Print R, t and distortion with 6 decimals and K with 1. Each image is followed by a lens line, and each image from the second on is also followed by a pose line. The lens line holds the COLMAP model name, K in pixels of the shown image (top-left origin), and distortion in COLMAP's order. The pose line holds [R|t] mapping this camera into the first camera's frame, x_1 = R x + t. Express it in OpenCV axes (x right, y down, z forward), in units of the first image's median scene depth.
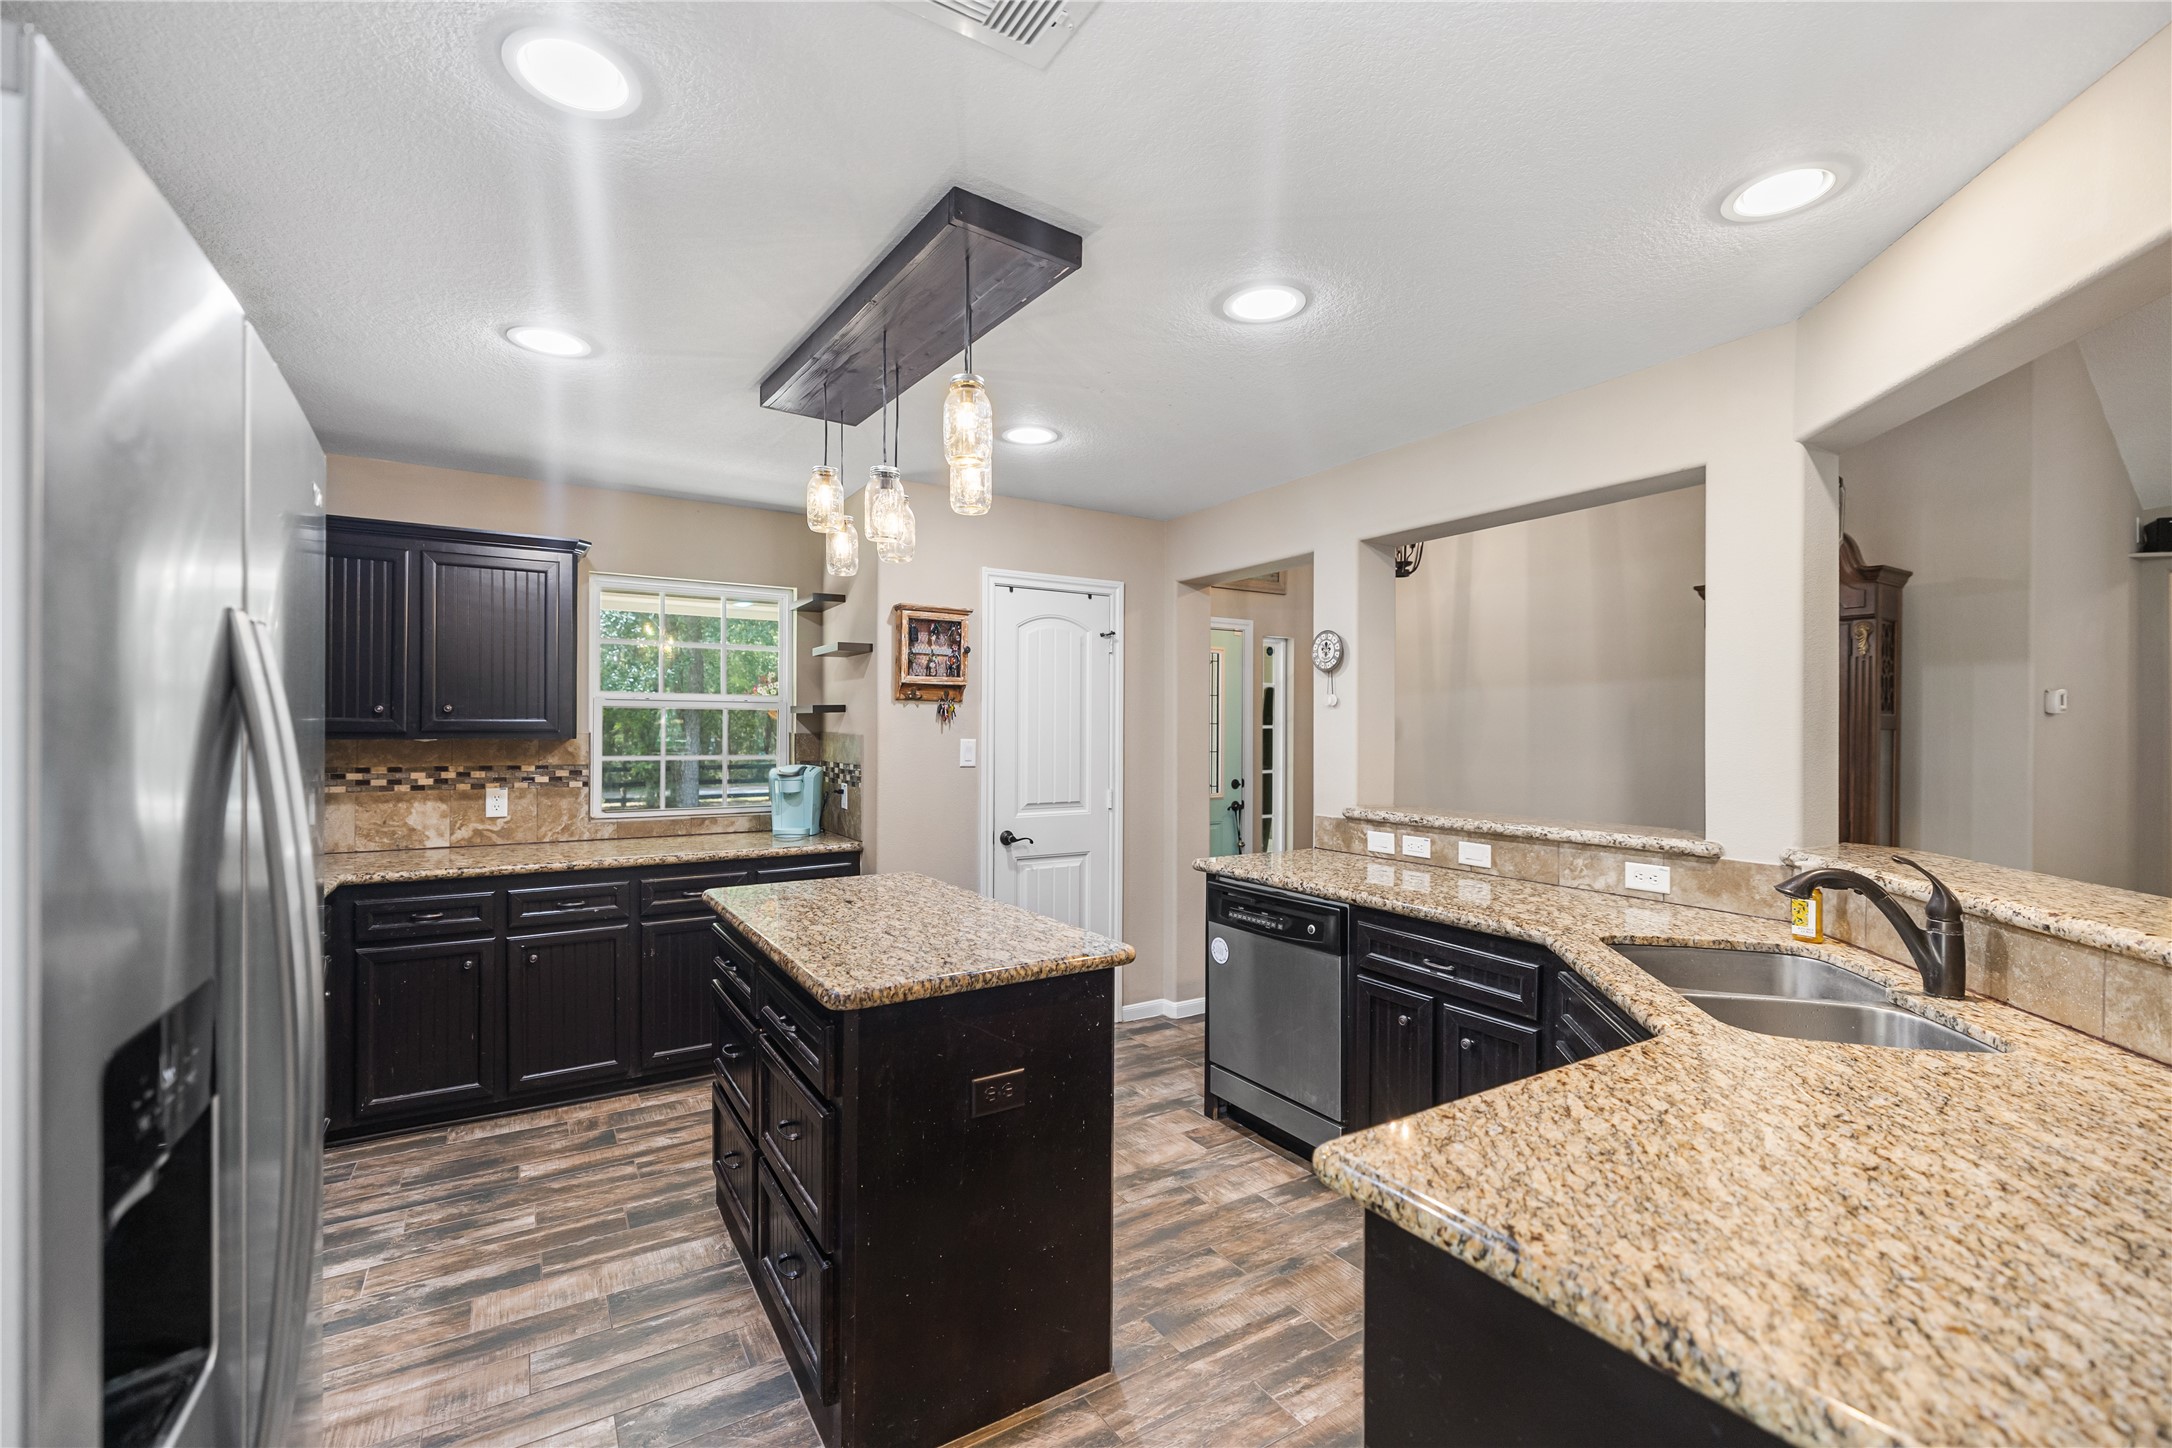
lens RADIAL K [[914.5, 0, 1072.1], [0, 914.5, 732.8], [0, 0, 1]] dist [0.000084, -0.001136]
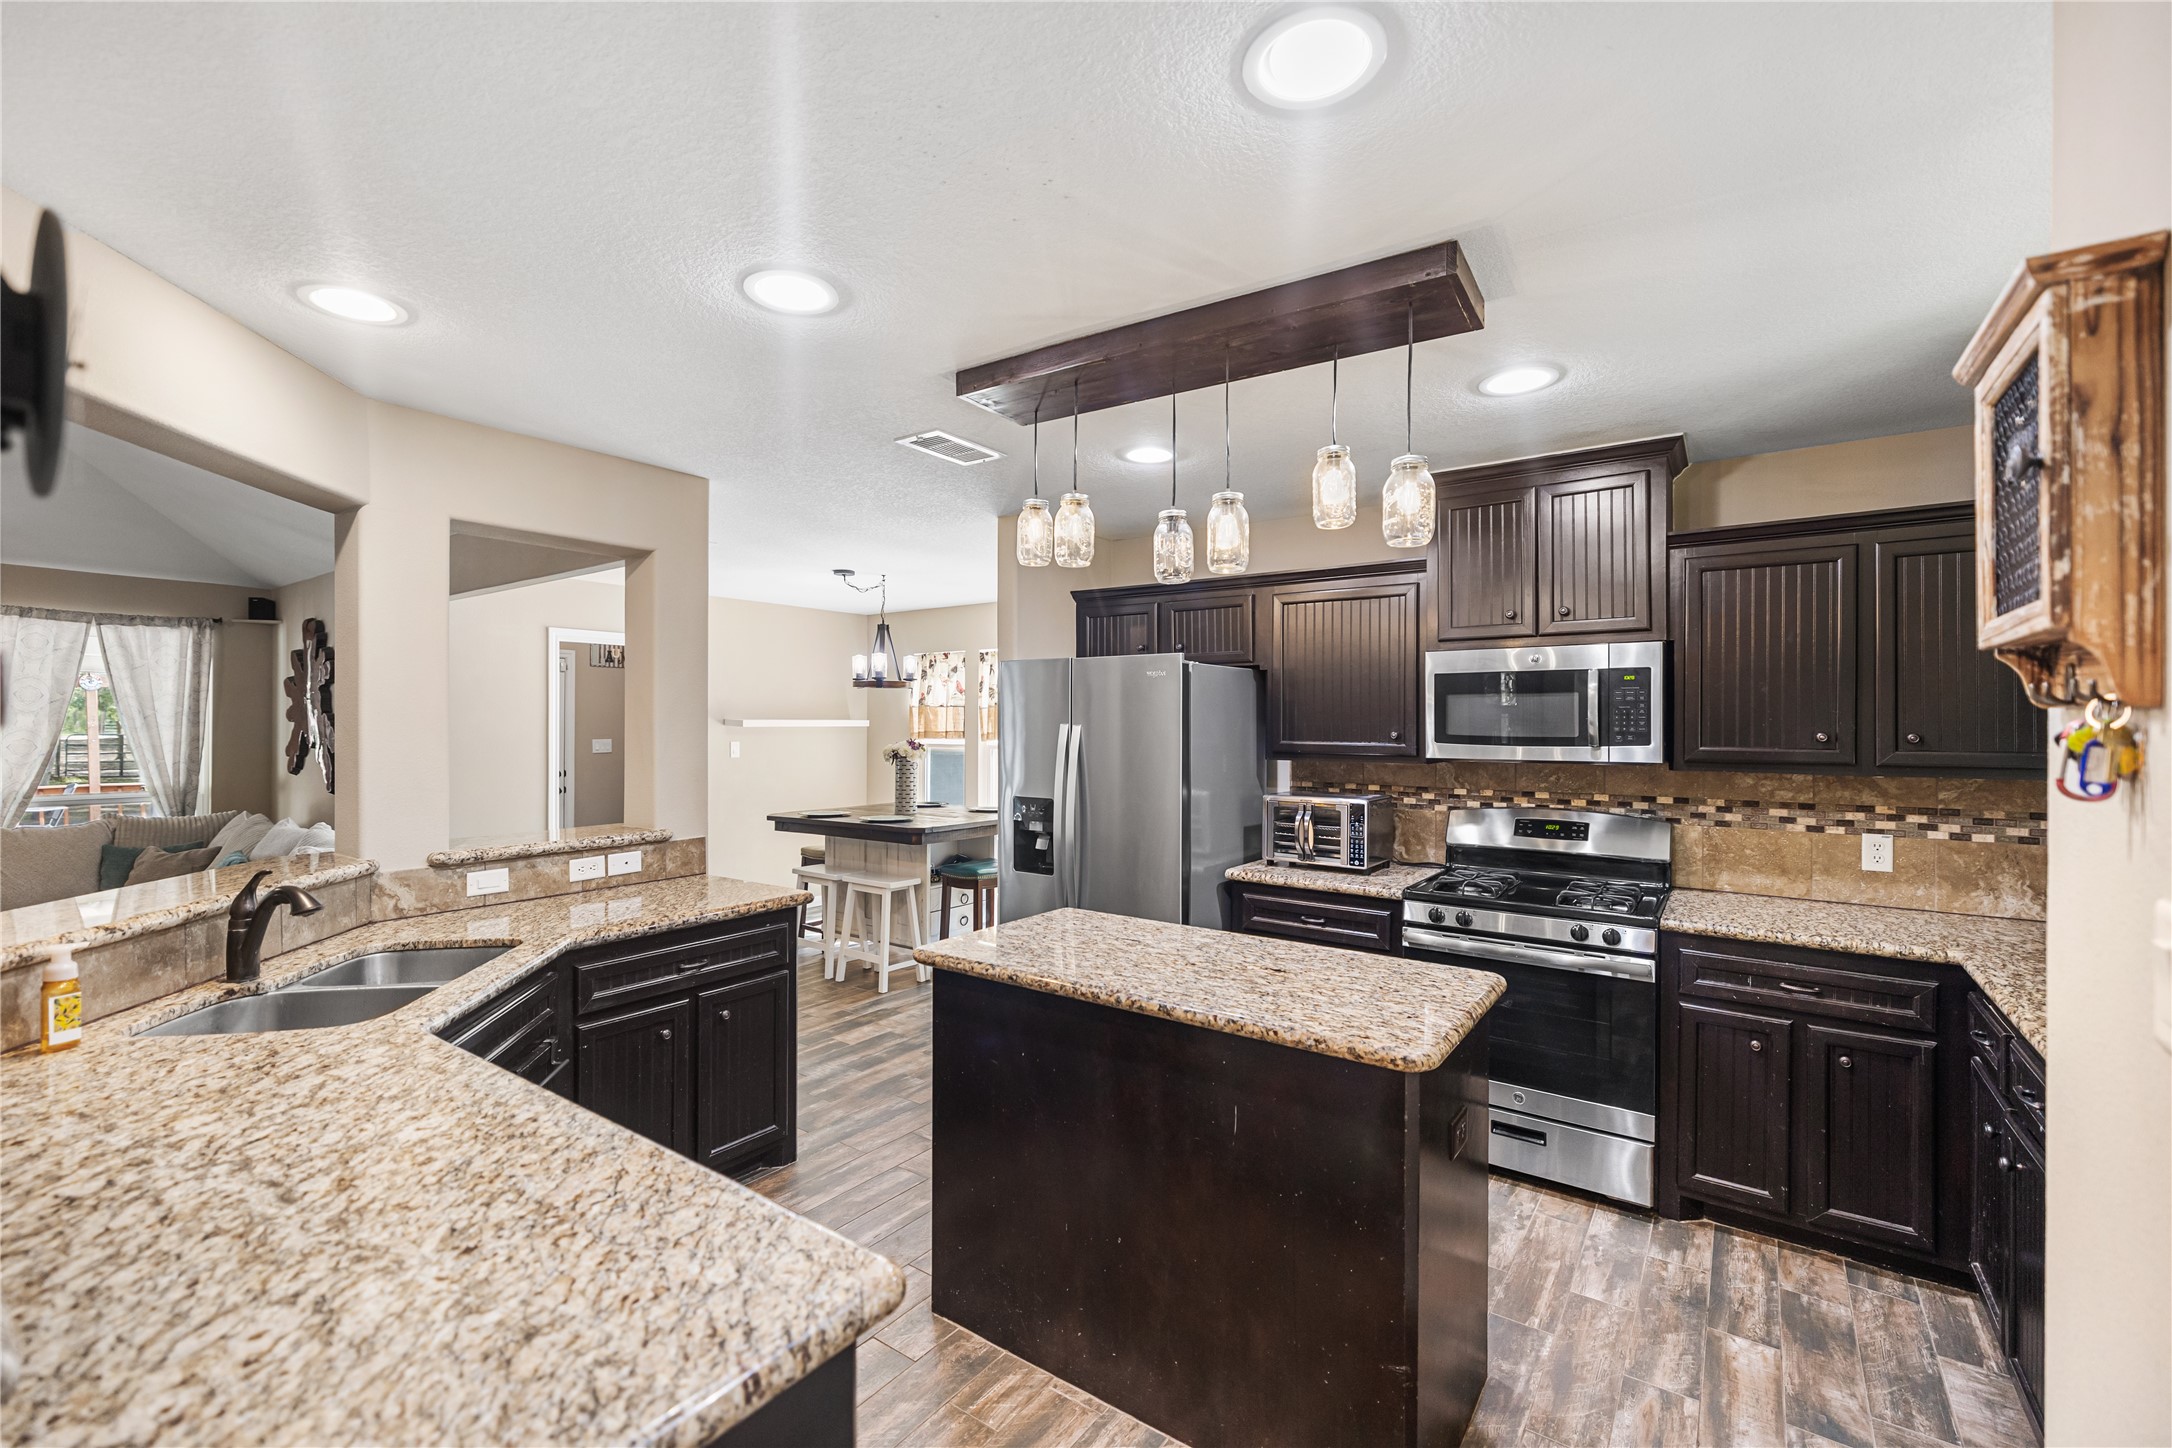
lens RADIAL K [[914.5, 0, 1077.8], [0, 914.5, 722.2], [0, 0, 1]] dist [0.000084, -0.001136]
pose [[-0.924453, -0.007507, -0.381223, 0.180692], [-0.007737, 0.999970, -0.000930, -0.032329], [0.381218, 0.002090, -0.924483, 1.207692]]
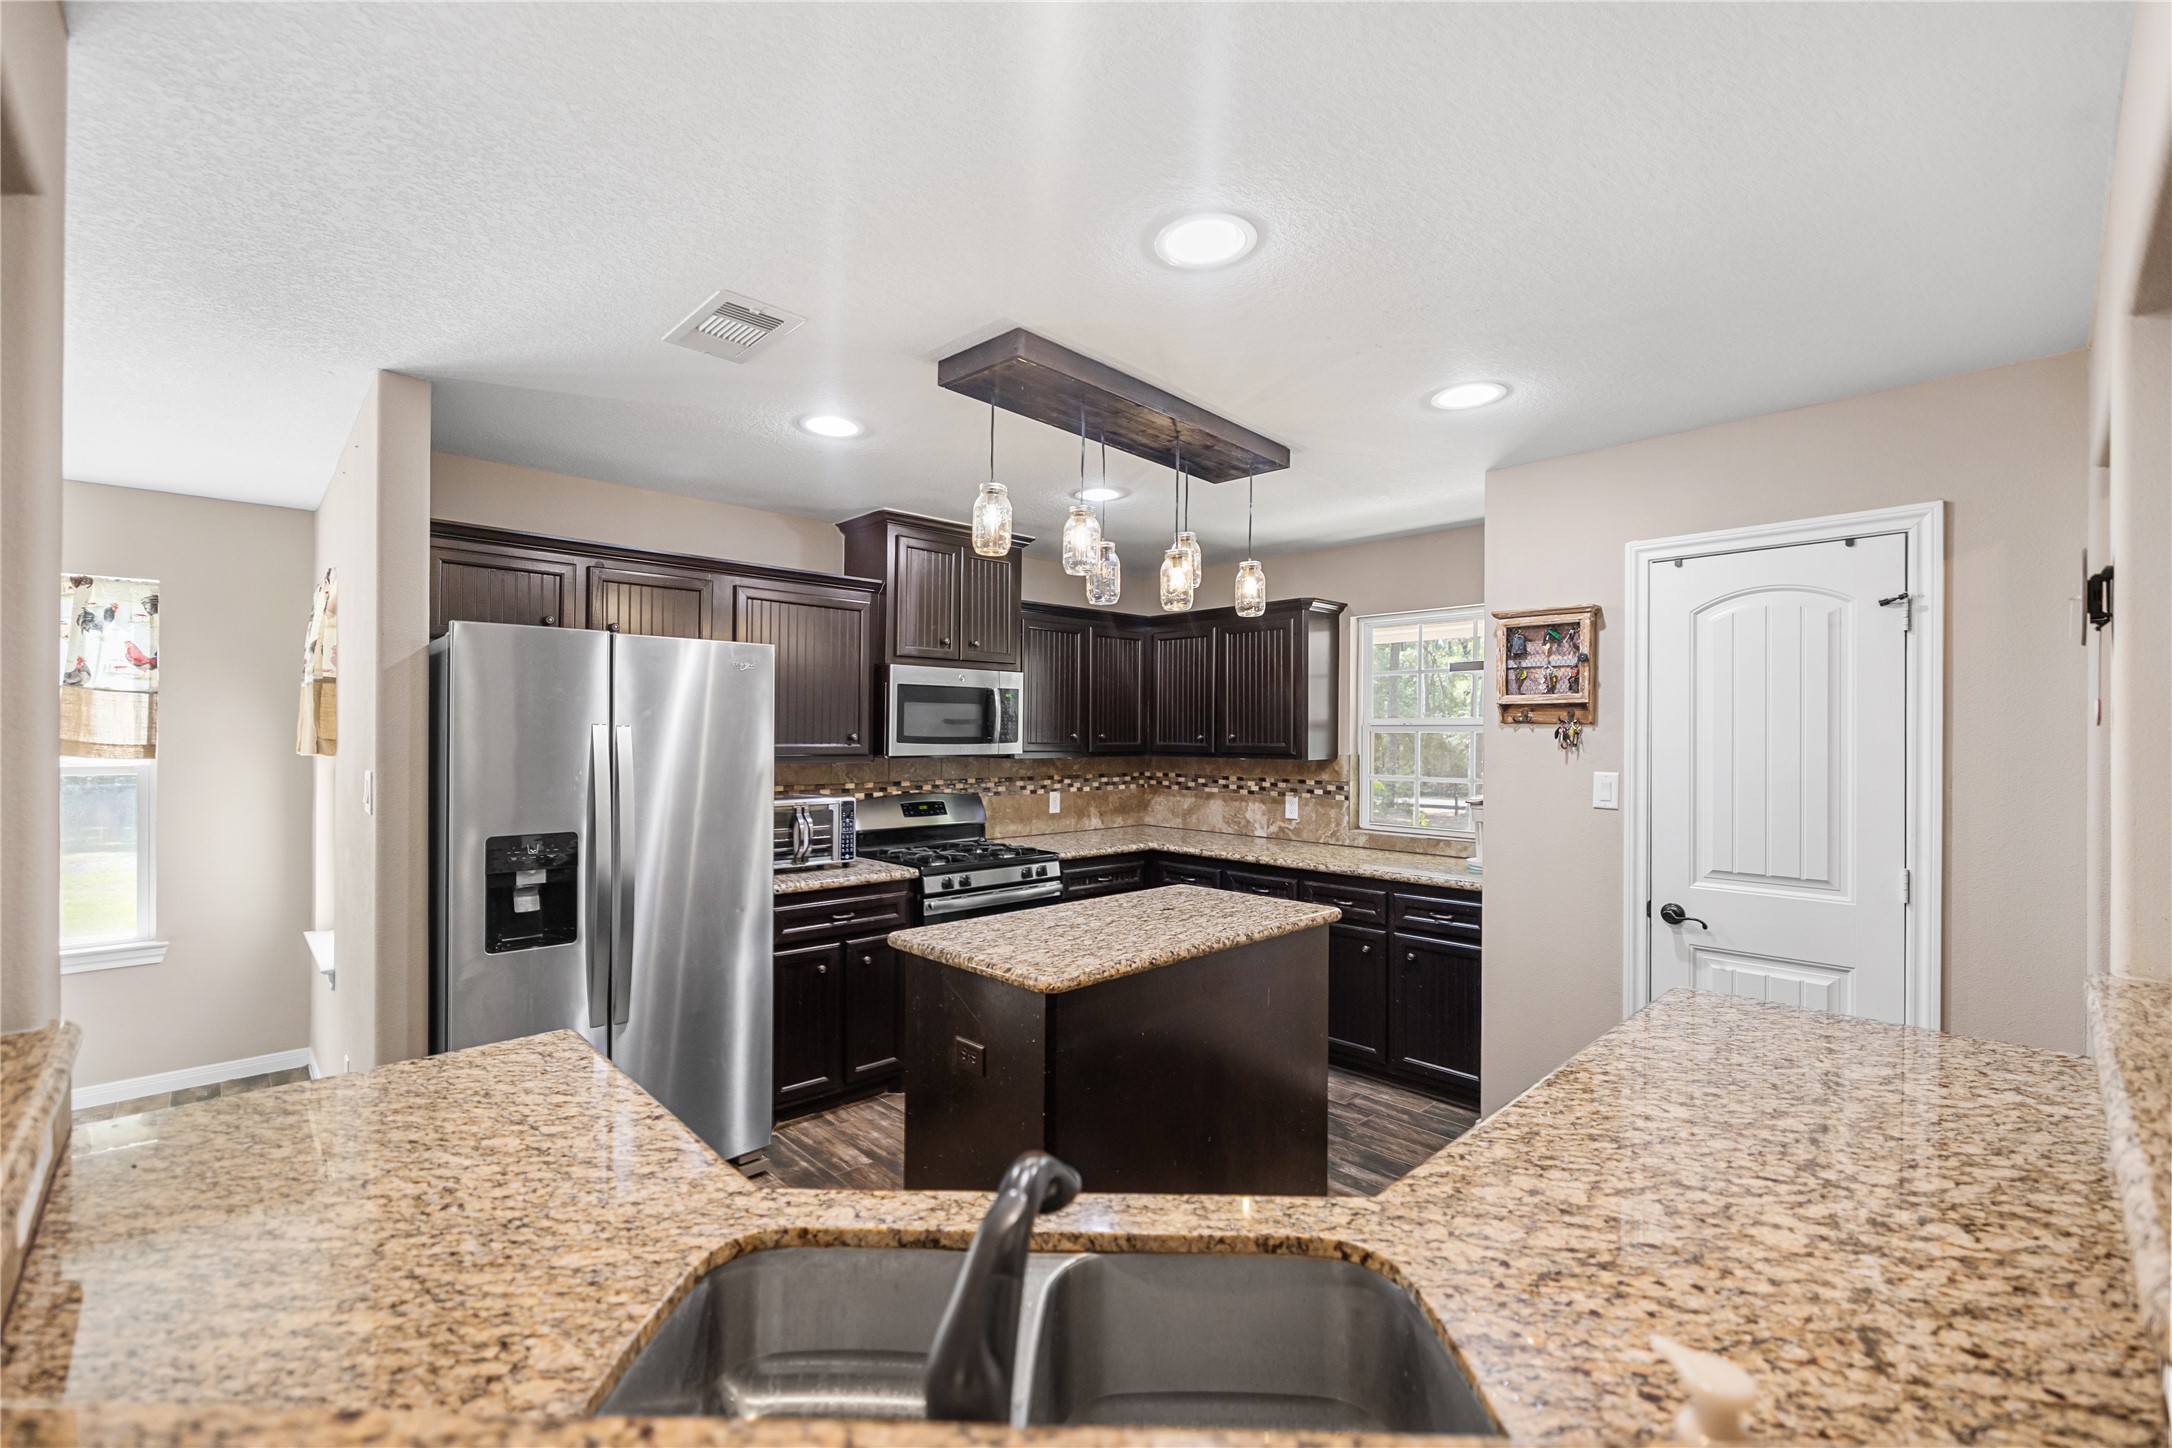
lens RADIAL K [[914.5, 0, 1070.8], [0, 914.5, 732.3], [0, 0, 1]] dist [0.000084, -0.001136]
pose [[0.201026, -0.005260, -0.979572, 0.603988], [-0.005121, 0.999966, -0.006421, -0.021230], [0.979572, 0.006307, 0.200992, 0.454740]]
